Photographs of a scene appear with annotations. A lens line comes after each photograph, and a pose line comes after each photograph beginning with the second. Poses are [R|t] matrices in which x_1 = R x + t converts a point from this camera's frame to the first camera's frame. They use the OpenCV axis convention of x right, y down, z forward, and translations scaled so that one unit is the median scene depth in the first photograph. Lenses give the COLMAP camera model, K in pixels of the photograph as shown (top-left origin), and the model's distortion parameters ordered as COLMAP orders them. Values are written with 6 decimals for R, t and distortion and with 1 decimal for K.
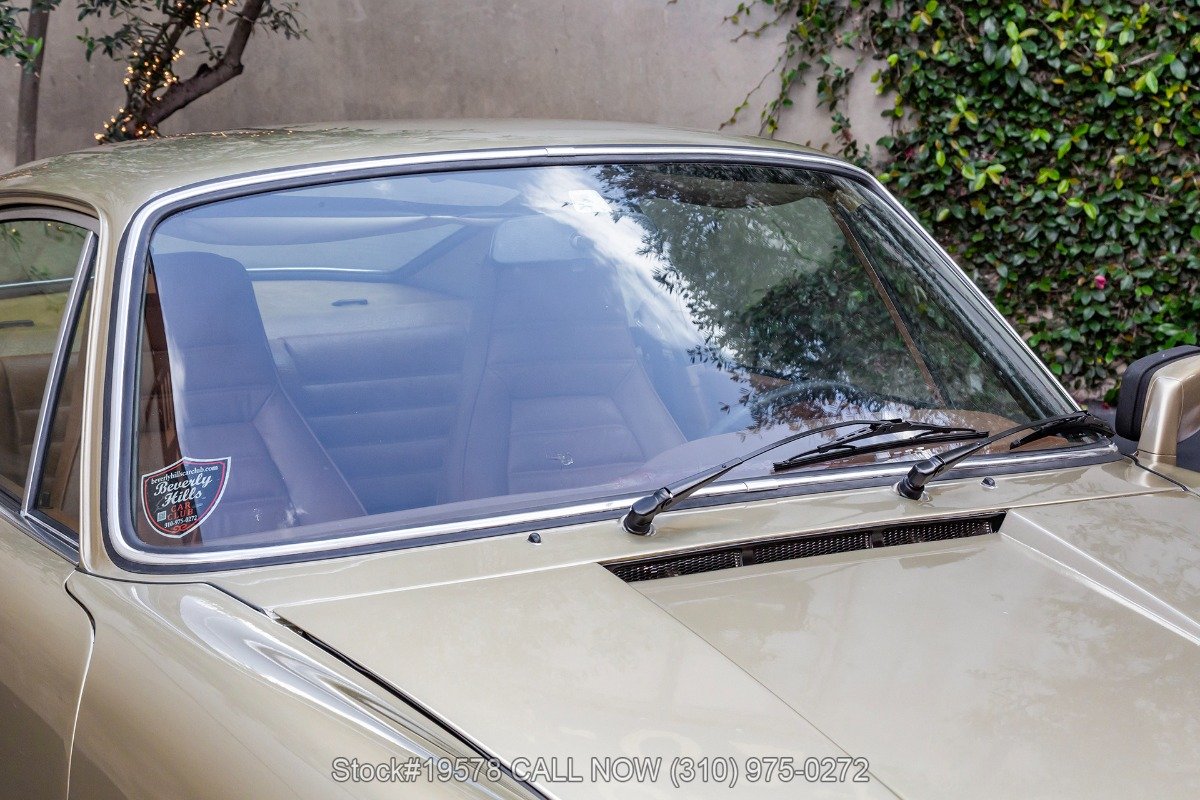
lens RADIAL K [[2340.4, 0, 600.0], [0, 2340.4, 400.0], [0, 0, 1]] dist [0.311230, -0.186916]
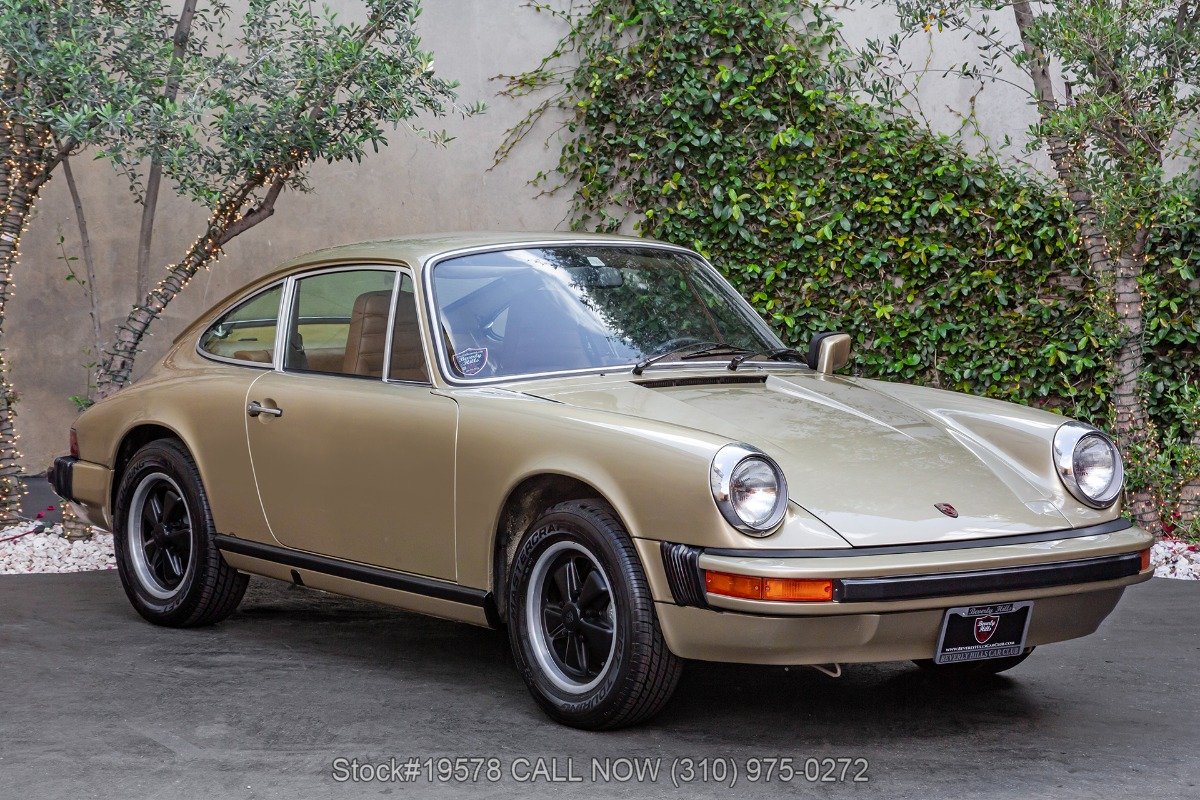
lens RADIAL K [[2786.1, 0, 620.8], [0, 2786.1, 398.8], [0, 0, 1]] dist [0.477341, -0.216977]
pose [[0.989316, -0.000753, 0.145783, -0.133601], [0.012484, 0.996751, -0.079572, 0.096066], [-0.145250, 0.080542, 0.986111, -0.613770]]
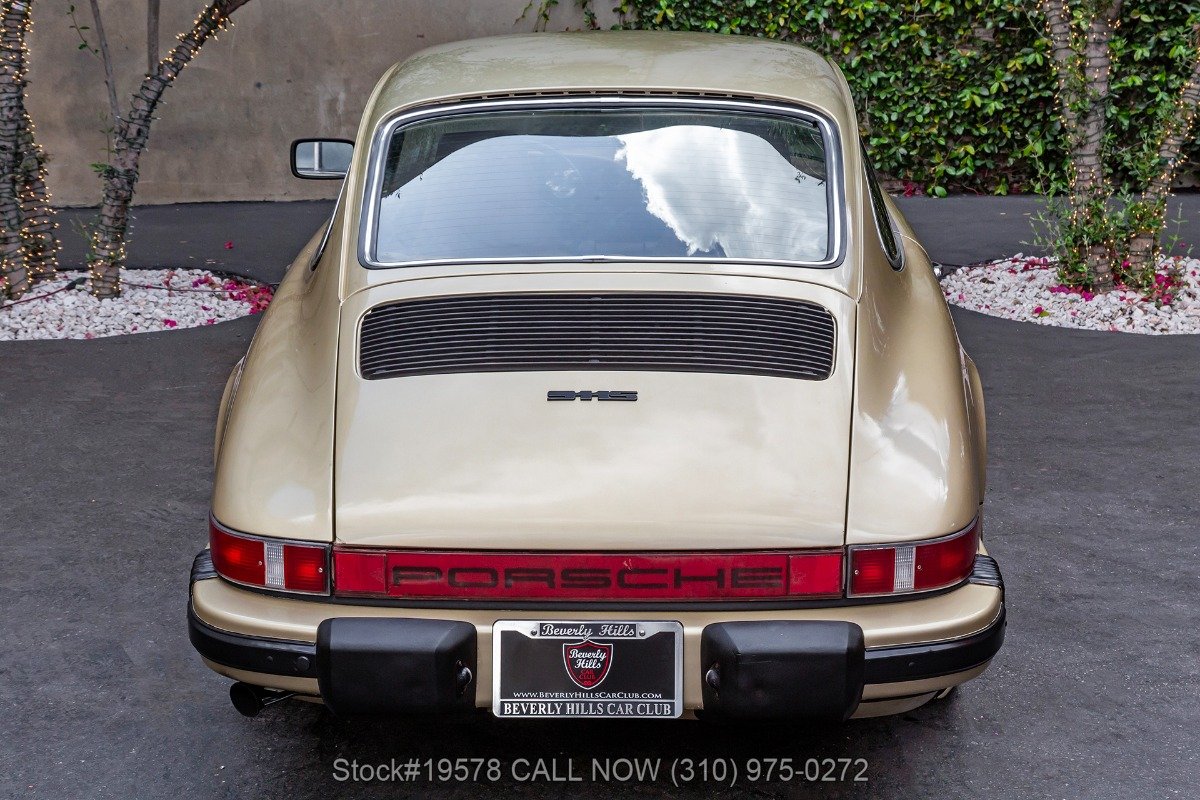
lens RADIAL K [[1836.5, 0, 603.1], [0, 1836.5, 380.0], [0, 0, 1]] dist [0.200902, 0.070098]
pose [[0.985135, -0.032701, 0.168640, -0.106325], [0.019564, 0.996684, 0.078981, 0.027900], [-0.170664, -0.074508, 0.982508, -0.238055]]
